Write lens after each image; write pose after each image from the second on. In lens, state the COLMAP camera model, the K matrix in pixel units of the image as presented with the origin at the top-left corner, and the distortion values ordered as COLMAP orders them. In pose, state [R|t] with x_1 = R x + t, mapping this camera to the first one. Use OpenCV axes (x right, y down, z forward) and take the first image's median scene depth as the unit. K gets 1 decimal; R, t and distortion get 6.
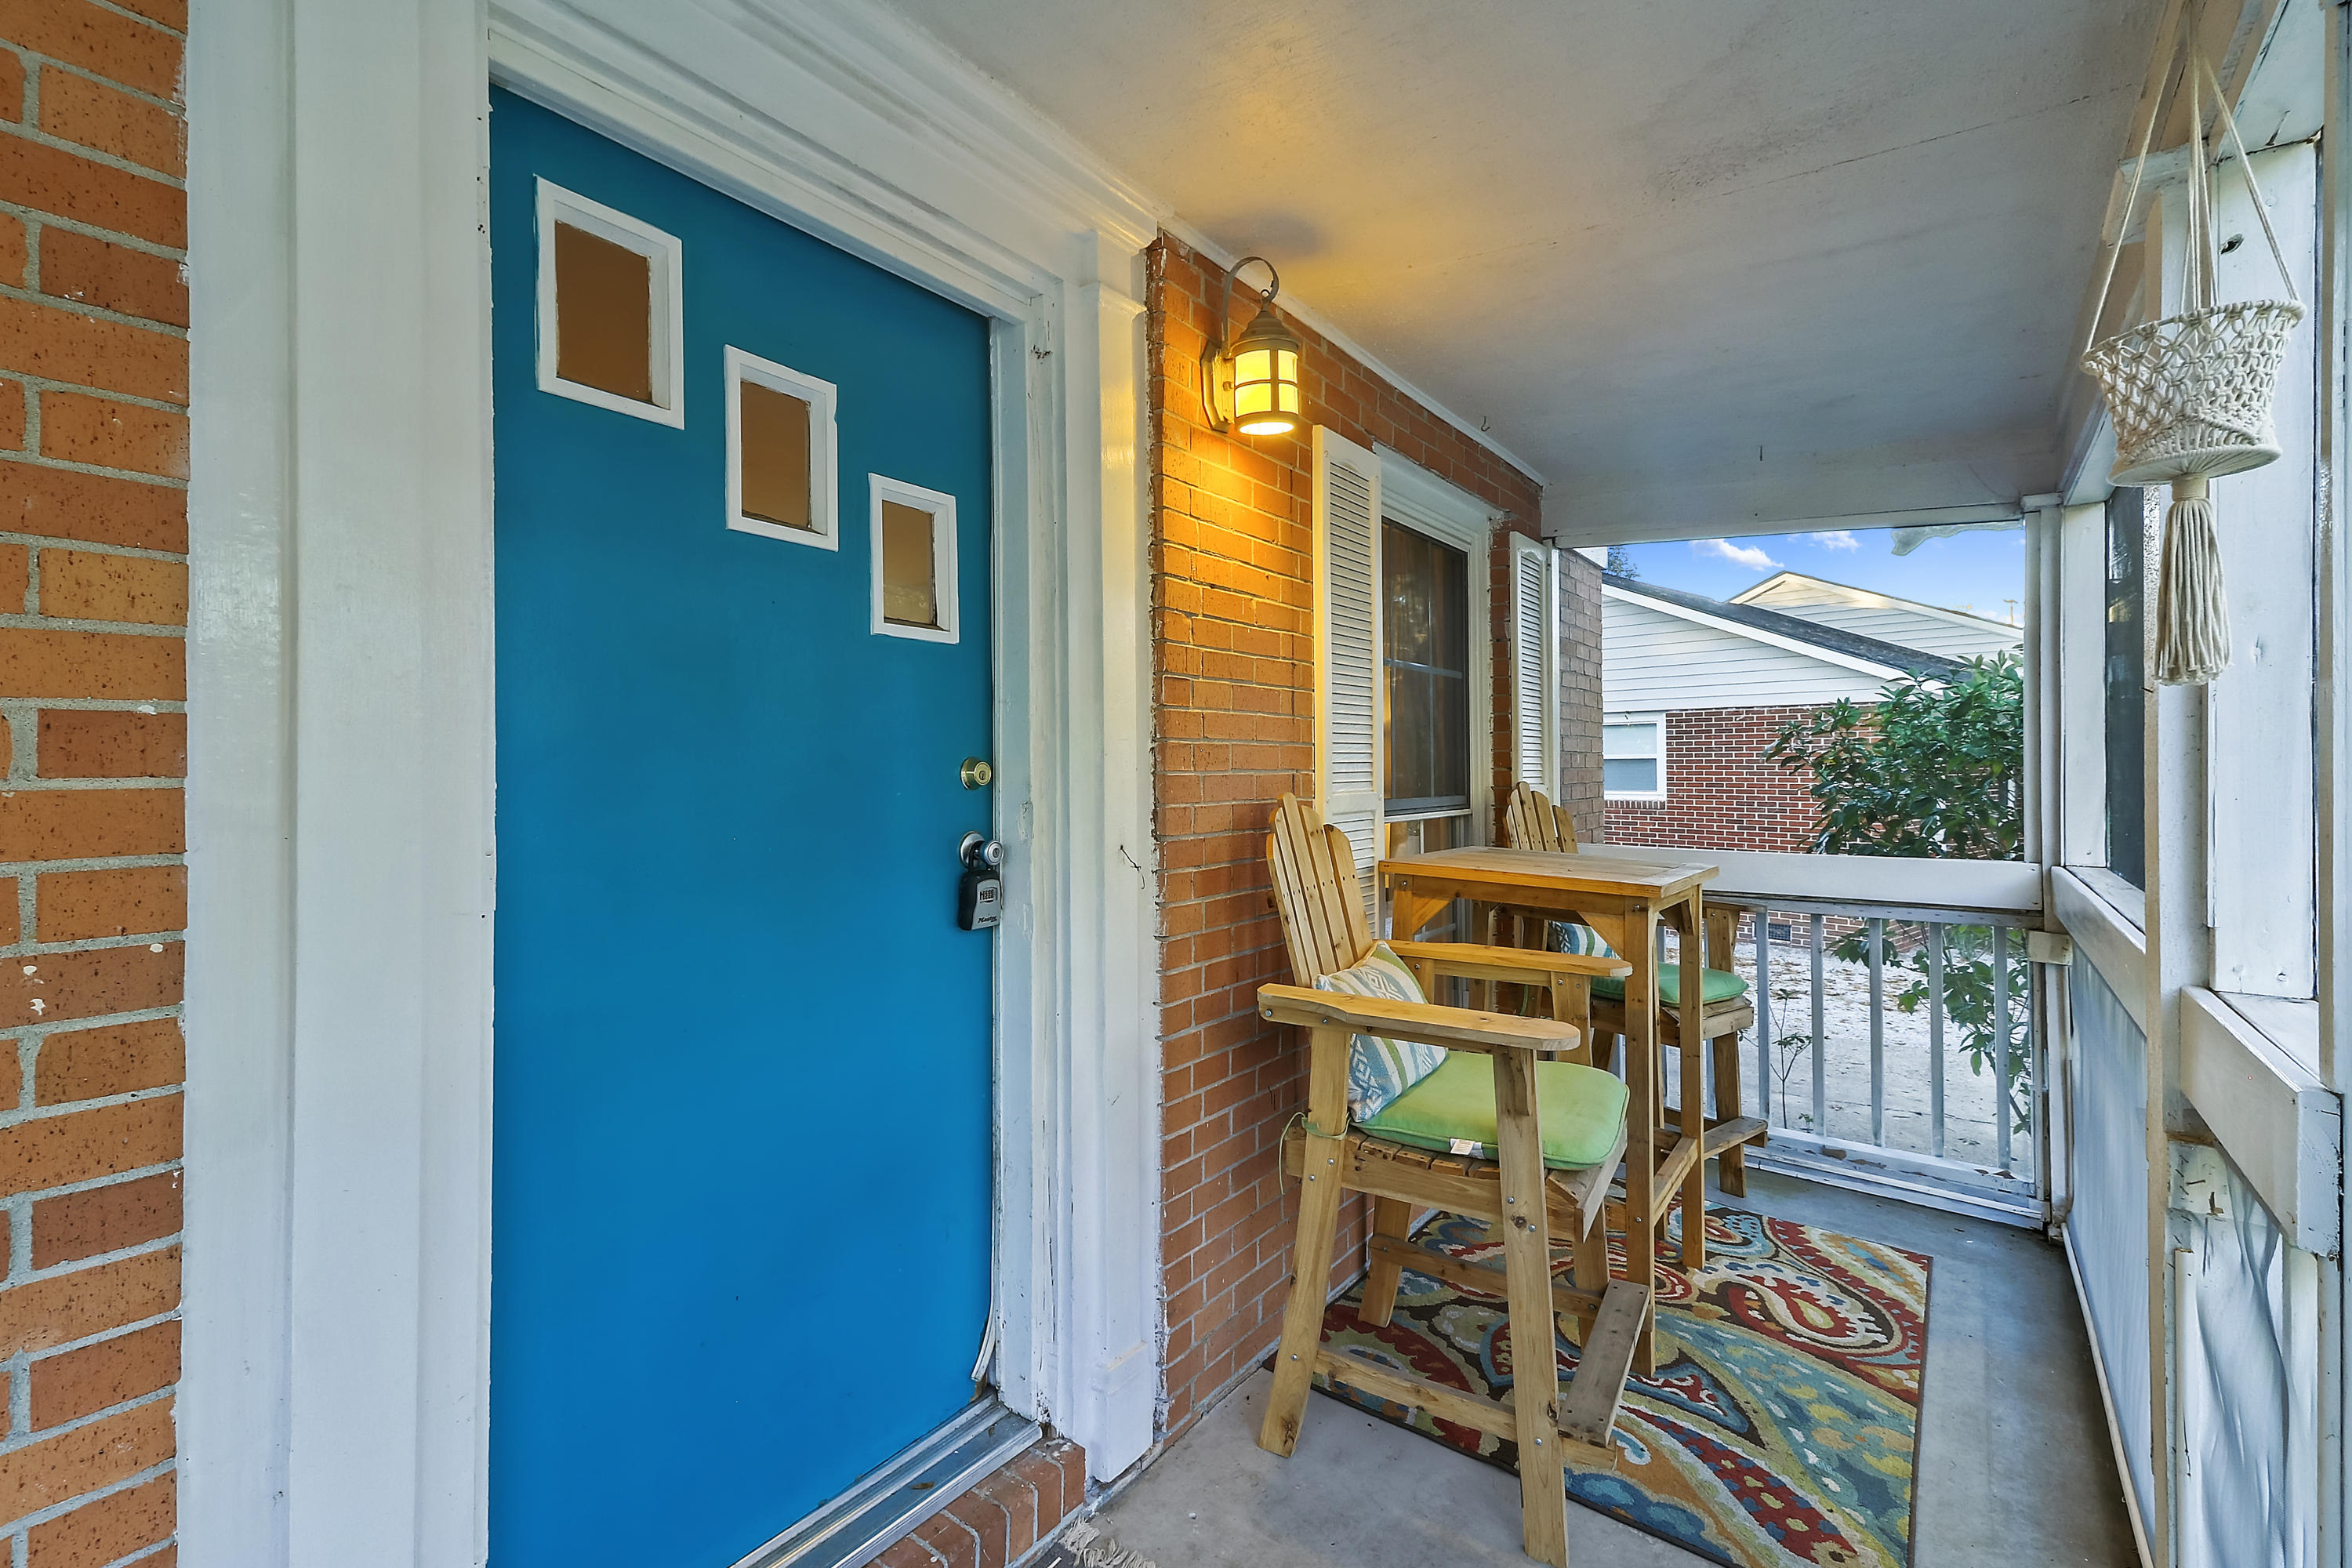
lens RADIAL K [[1064.5, 0, 1172.8], [0, 1064.5, 769.0], [0, 0, 1]] dist [0.011498, -0.001015]
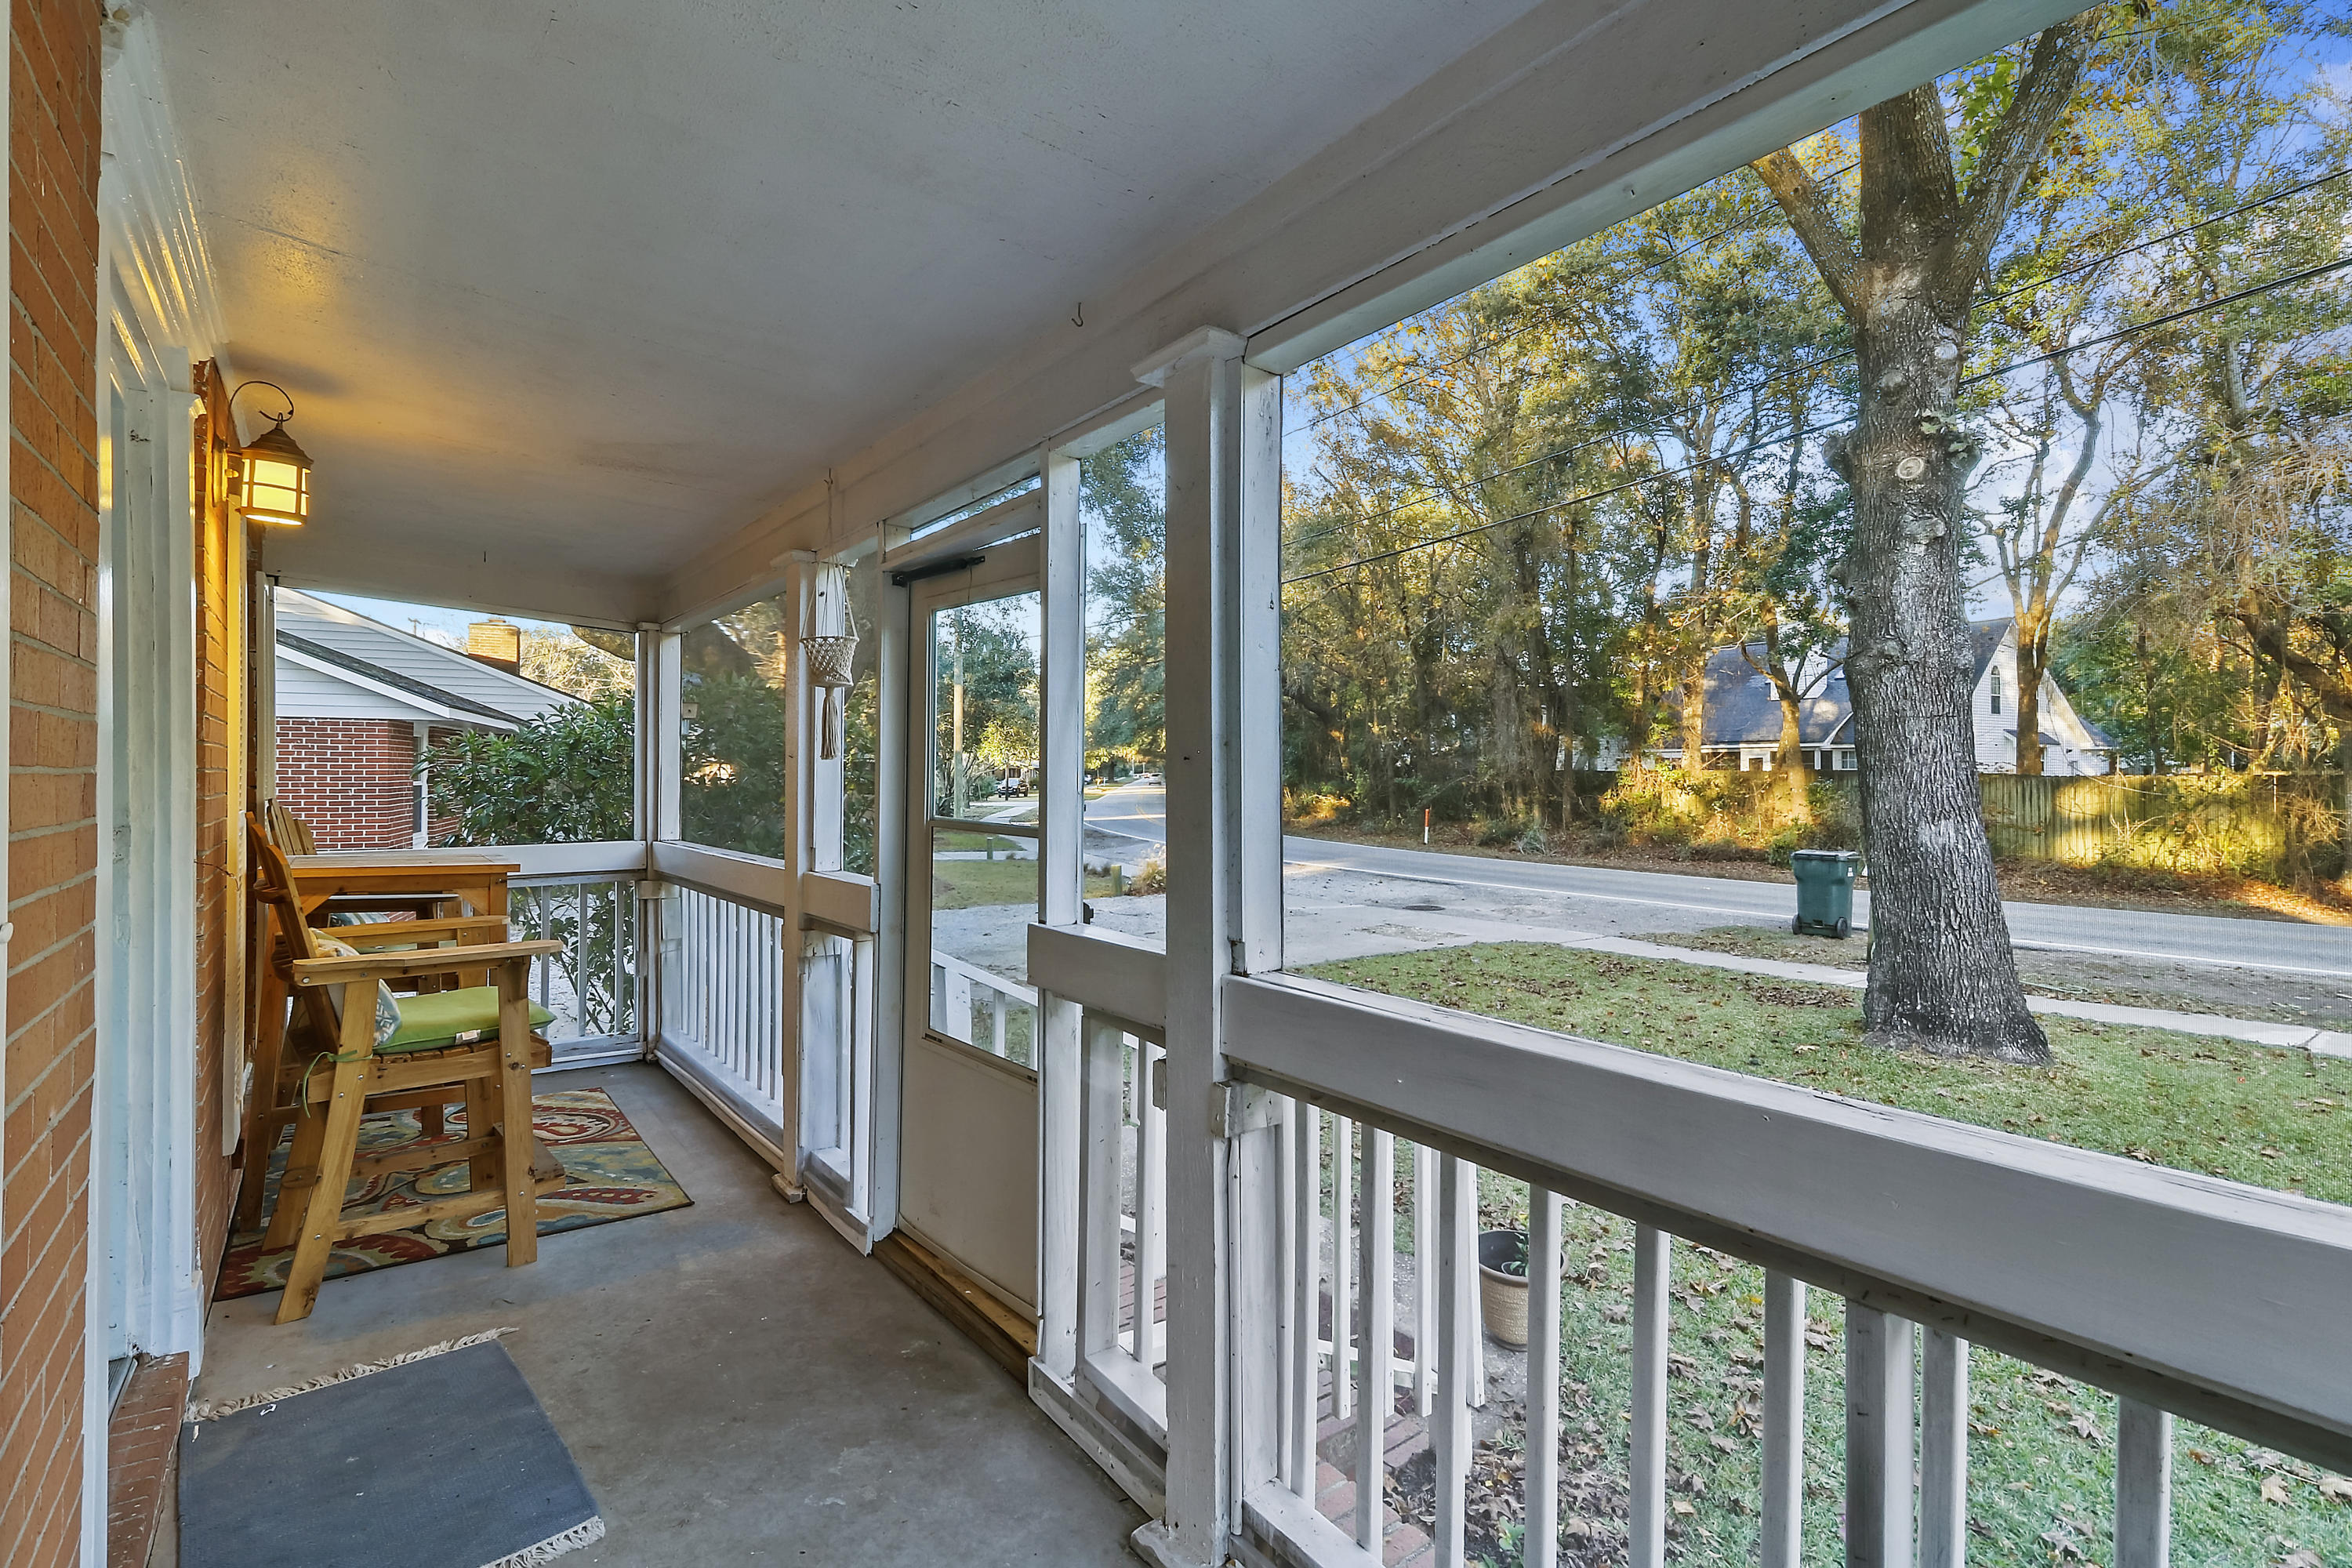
lens RADIAL K [[1064.5, 0, 1172.8], [0, 1064.5, 769.0], [0, 0, 1]] dist [0.011498, -0.001015]
pose [[0.273852, 0.006508, 0.961750, -0.764693], [-0.006917, 0.999965, -0.004797, -0.028537], [-0.961747, -0.005338, 0.273888, -0.336757]]
